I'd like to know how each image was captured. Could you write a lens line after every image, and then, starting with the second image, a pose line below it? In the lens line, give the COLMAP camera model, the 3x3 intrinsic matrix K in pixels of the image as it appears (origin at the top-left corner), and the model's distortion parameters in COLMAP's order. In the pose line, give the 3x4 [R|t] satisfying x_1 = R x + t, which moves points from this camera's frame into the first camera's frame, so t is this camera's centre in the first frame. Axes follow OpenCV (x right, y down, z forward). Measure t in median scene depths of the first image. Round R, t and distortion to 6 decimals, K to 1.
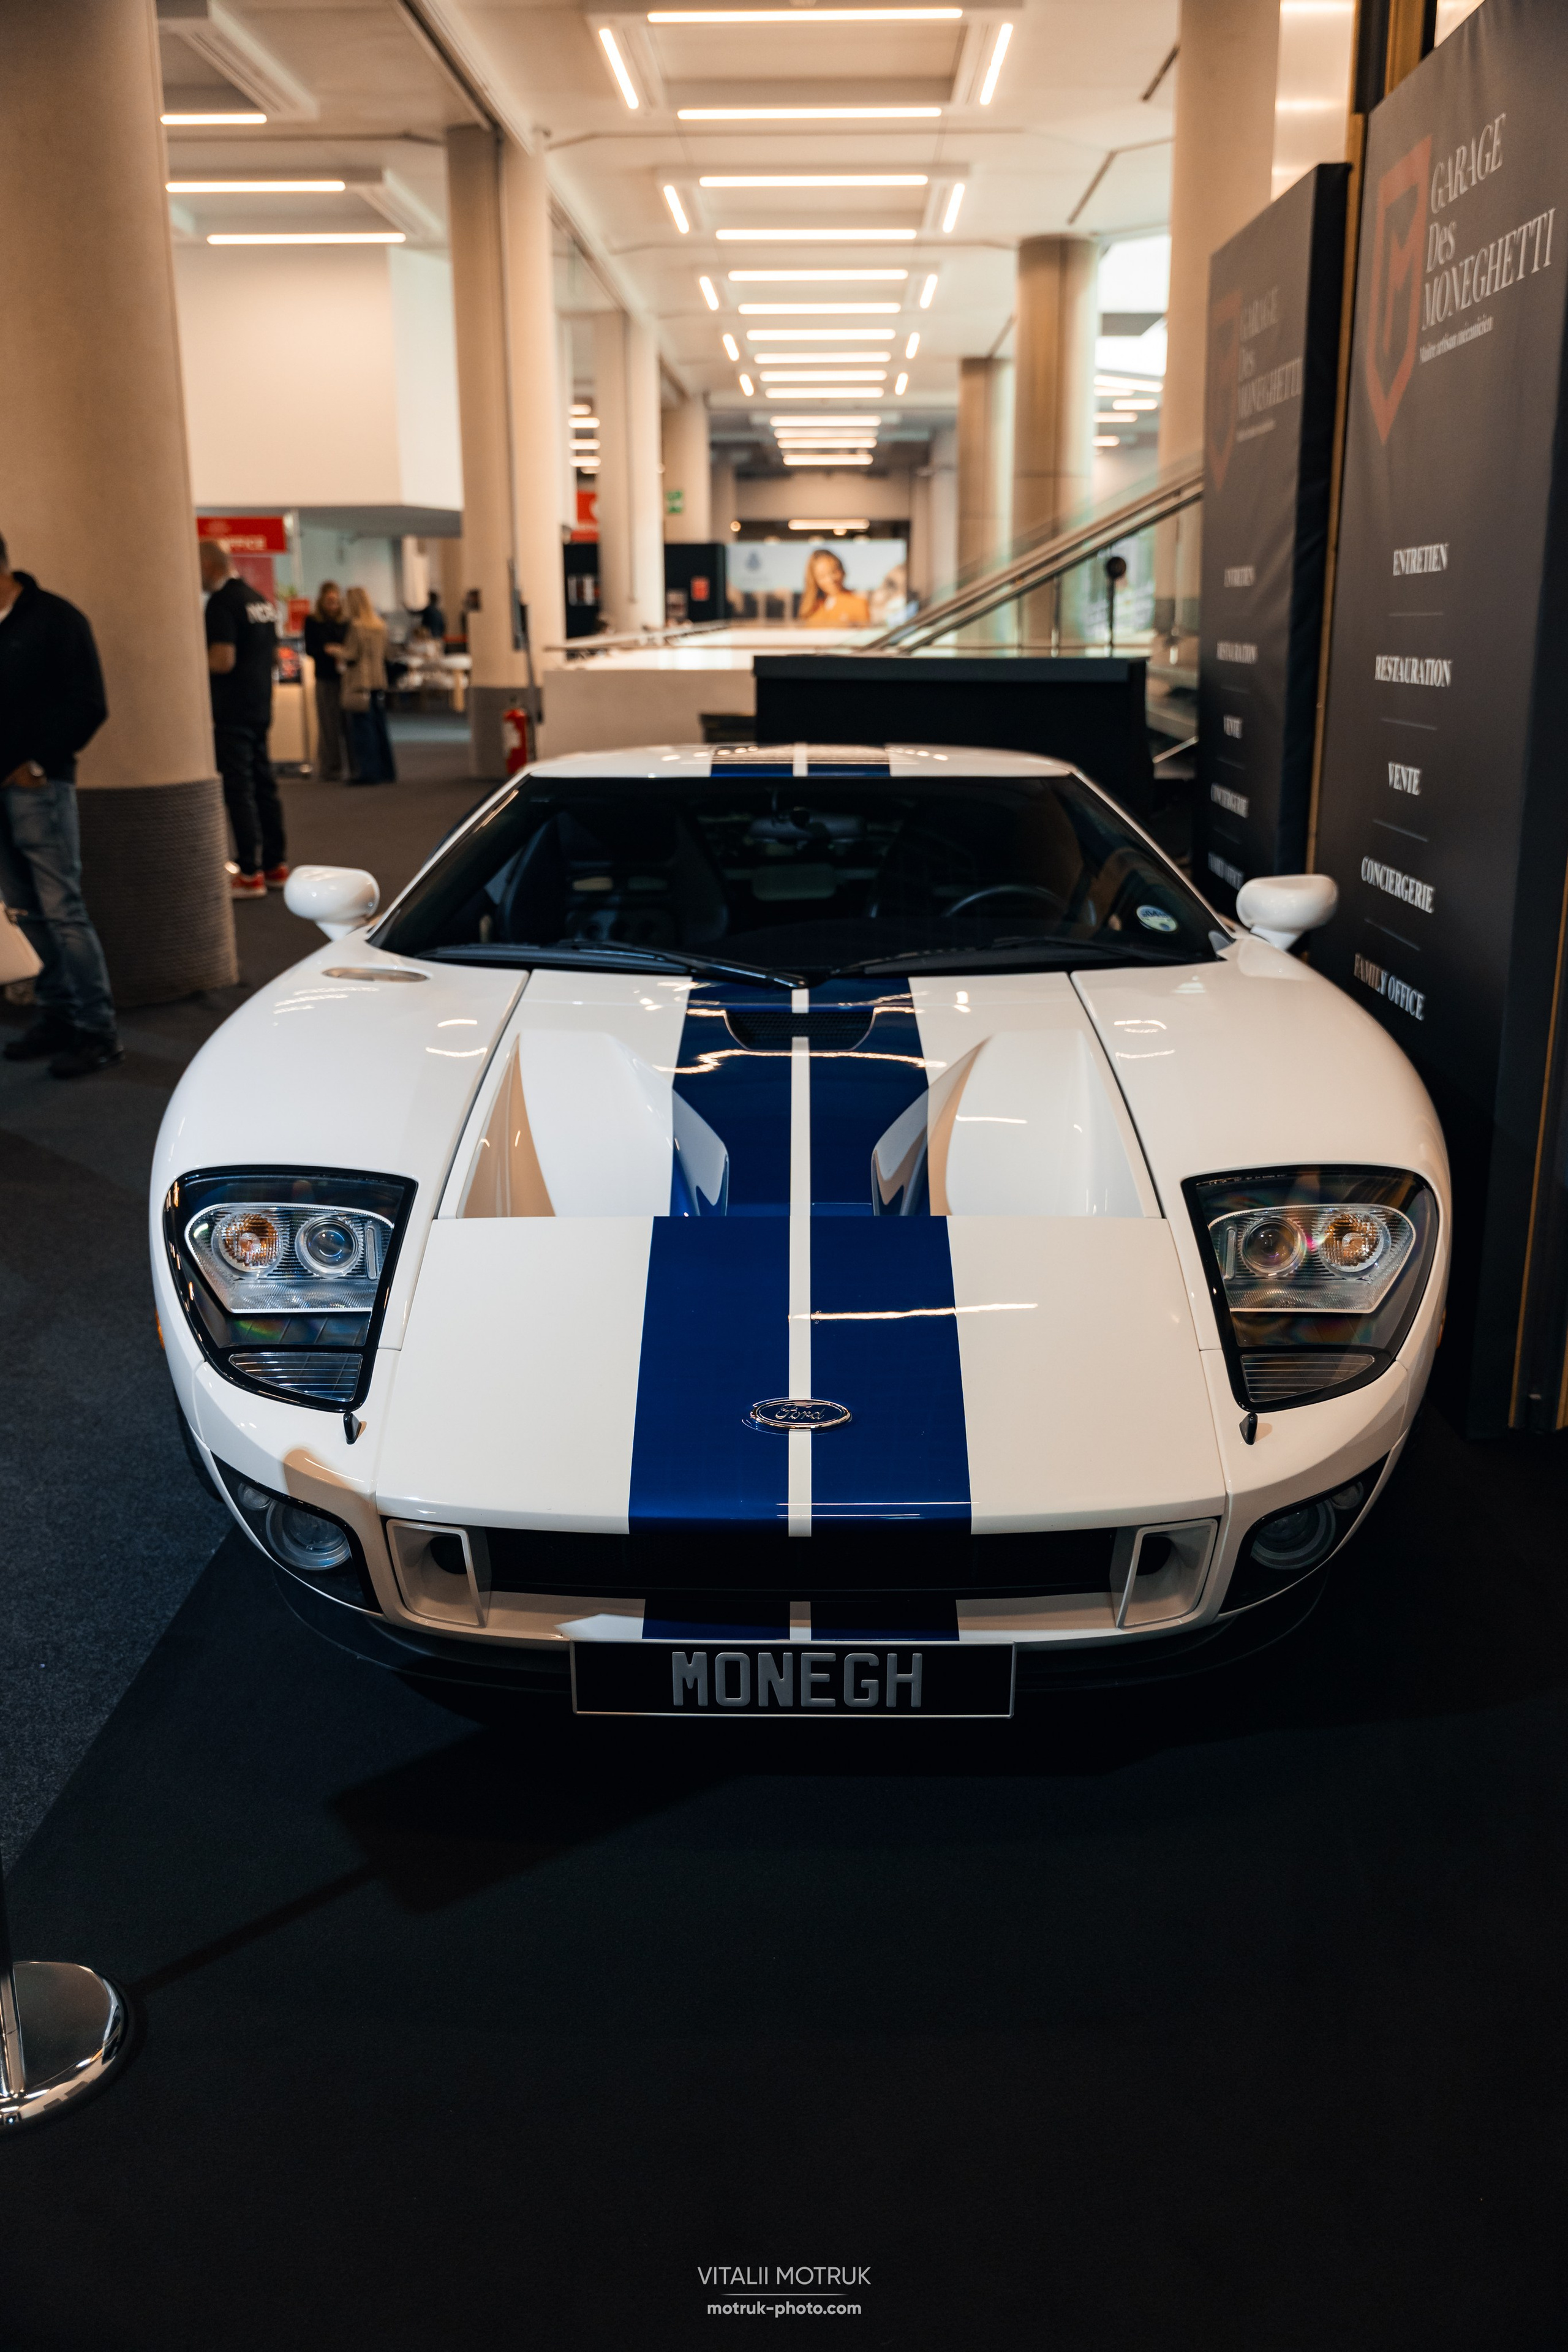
lens RADIAL K [[1992.0, 0, 785.0], [0, 1992.0, 1178.1], [0, 0, 1]] dist [-0.011608, -0.006702]
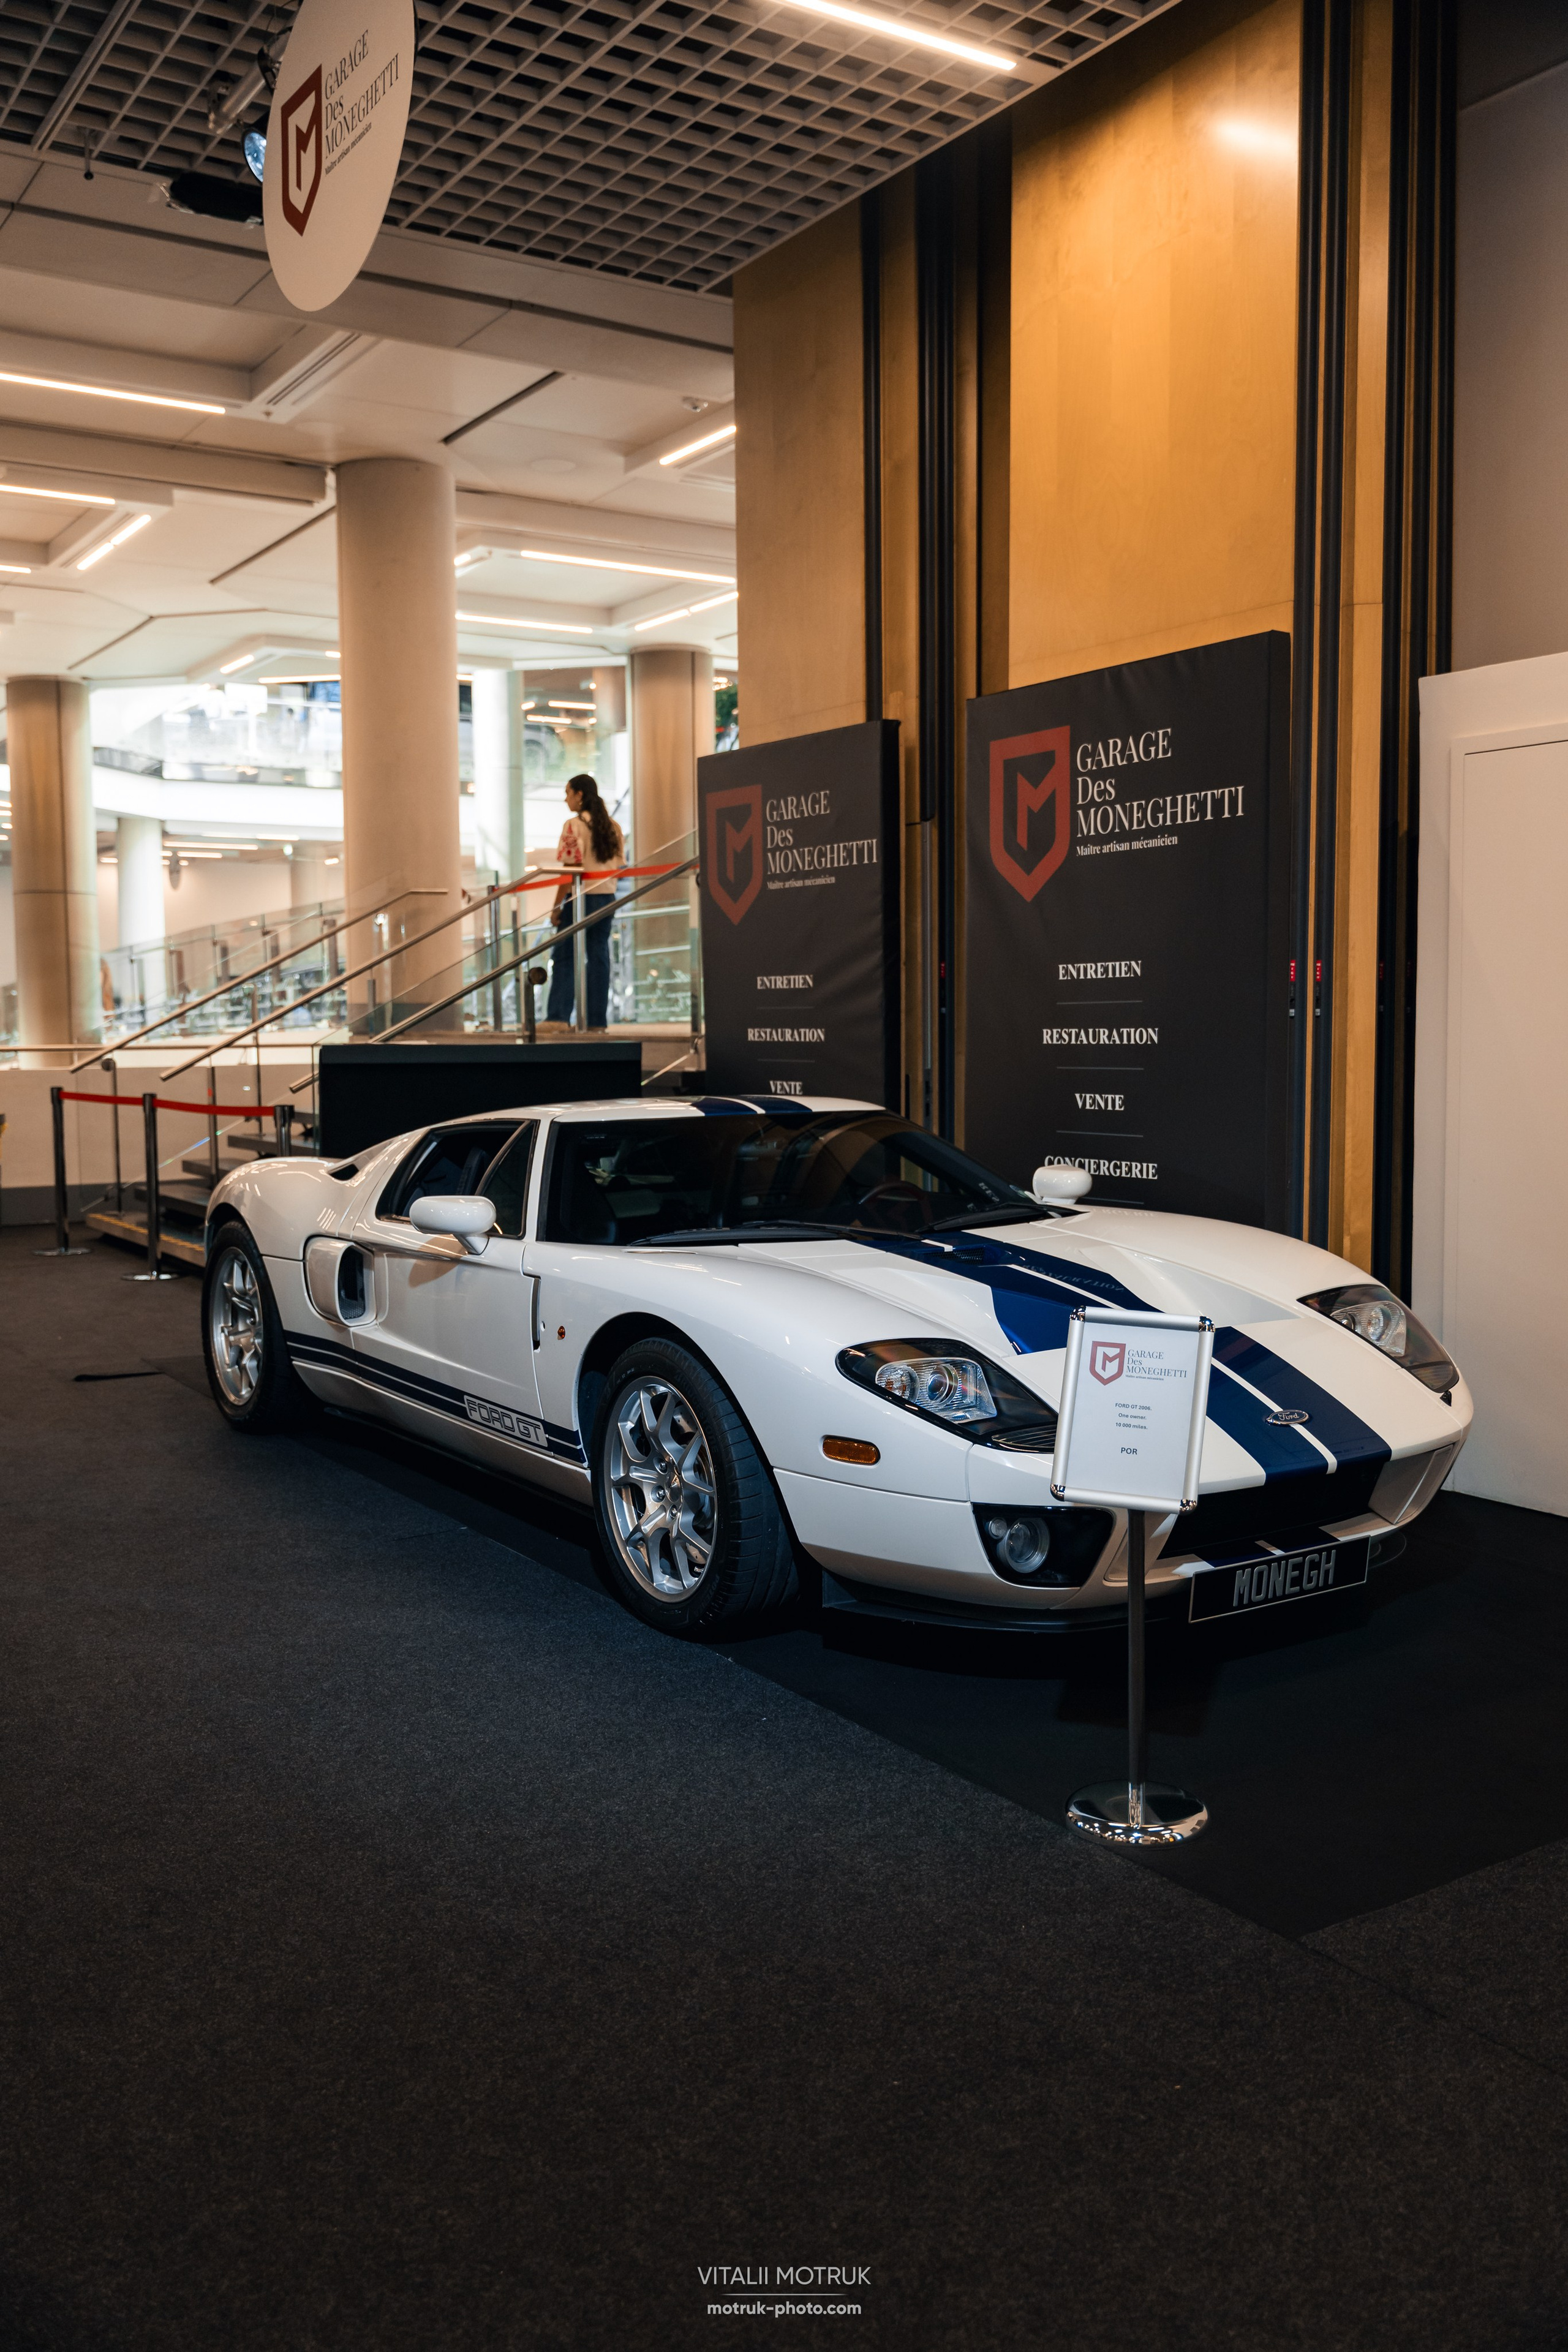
lens RADIAL K [[2029.7, 0, 784.0], [0, 2029.7, 1176.0], [0, 0, 1]] dist [-0.007527, 0.002657]
pose [[0.828980, -0.047725, 0.557239, -1.166078], [0.158624, 0.975502, -0.152430, 0.094134], [-0.536313, 0.214753, 0.816241, -0.262431]]
